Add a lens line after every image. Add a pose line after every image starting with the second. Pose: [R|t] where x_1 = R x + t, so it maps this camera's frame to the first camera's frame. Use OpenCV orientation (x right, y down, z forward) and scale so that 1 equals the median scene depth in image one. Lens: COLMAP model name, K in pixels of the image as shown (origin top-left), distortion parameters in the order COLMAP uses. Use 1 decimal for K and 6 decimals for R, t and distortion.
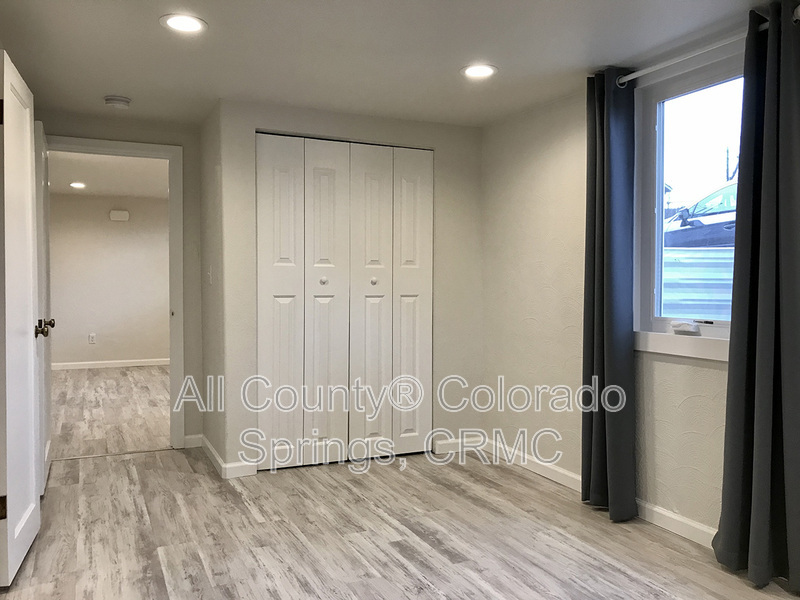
lens RADIAL K [[679.7, 0, 394.6], [0, 679.7, 305.4], [0, 0, 1]] dist [0.029568, 0.010912]
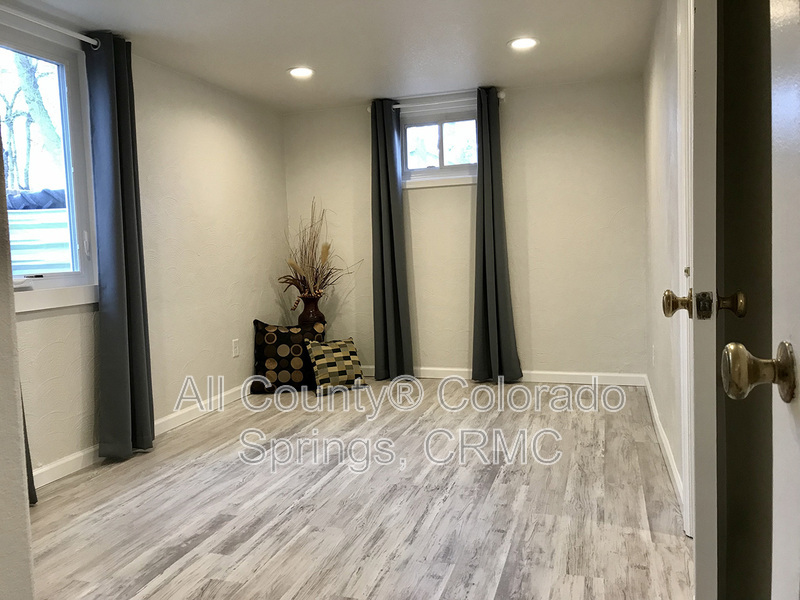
lens RADIAL K [[679.7, 0, 393.2], [0, 679.7, 295.7], [0, 0, 1]] dist [0.029568, 0.010912]
pose [[-0.750103, -0.015513, 0.661139, -0.708652], [0.060546, 0.993915, 0.092014, -0.010207], [-0.658543, 0.109049, -0.744600, 1.519628]]
